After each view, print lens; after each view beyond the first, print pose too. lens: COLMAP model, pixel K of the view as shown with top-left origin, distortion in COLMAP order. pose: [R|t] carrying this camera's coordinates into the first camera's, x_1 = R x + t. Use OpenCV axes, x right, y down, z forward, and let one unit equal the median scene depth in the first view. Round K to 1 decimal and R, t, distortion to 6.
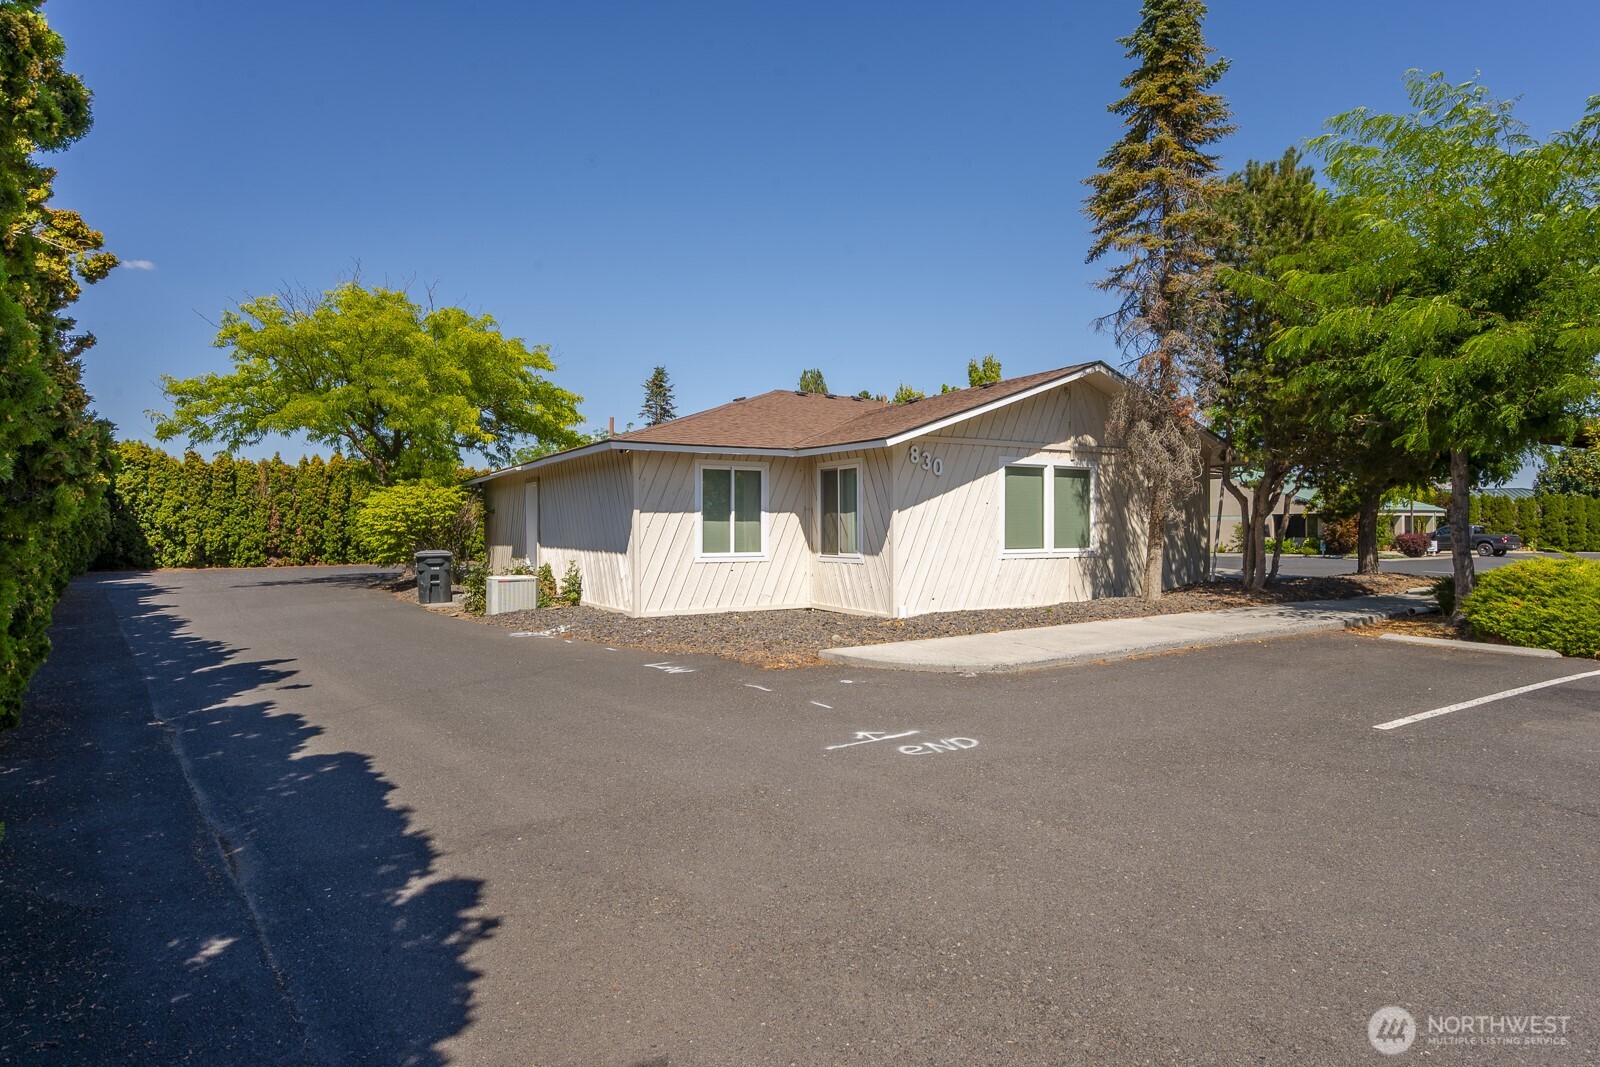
lens RADIAL K [[872.5, 0, 800.3], [0, 872.5, 526.1], [0, 0, 1]] dist [0.004729, 0.000844]
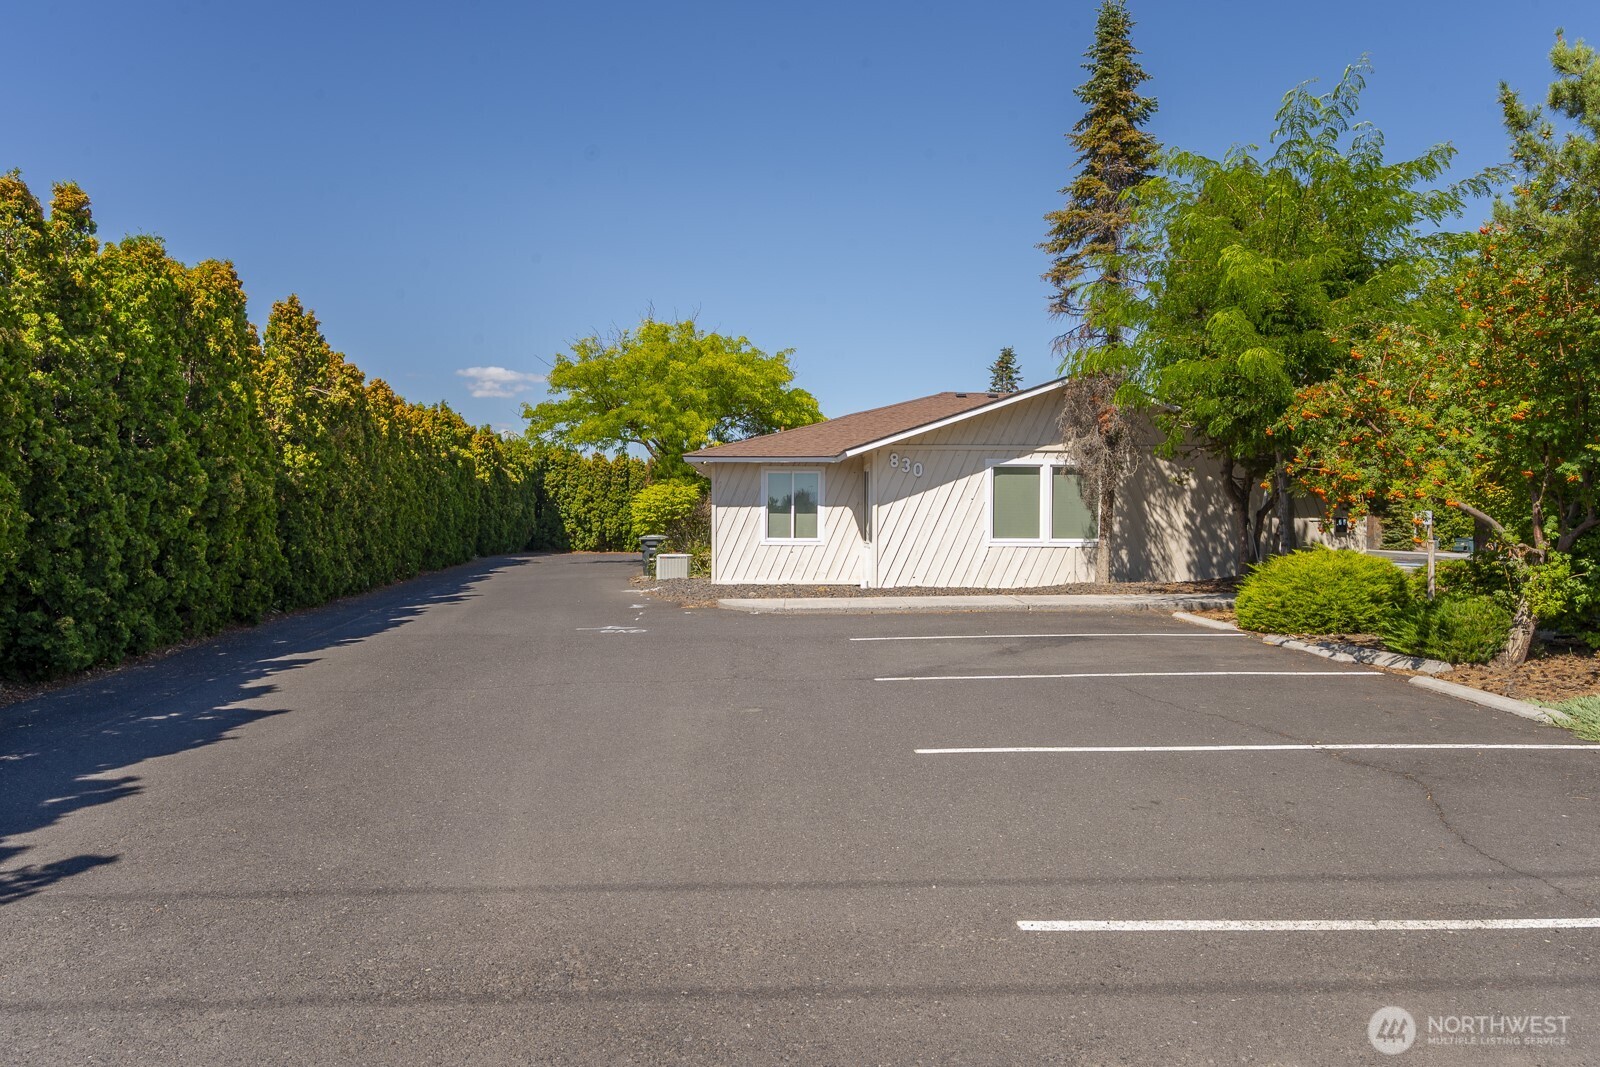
lens RADIAL K [[1060.0, 0, 800.0], [0, 1060.0, 532.7], [0, 0, 1]] dist [-0.013002, -0.001627]
pose [[0.877786, 0.011728, -0.478909, 0.649966], [-0.005250, 0.999876, 0.014863, -0.000661], [0.479024, -0.010532, 0.877739, -0.346140]]
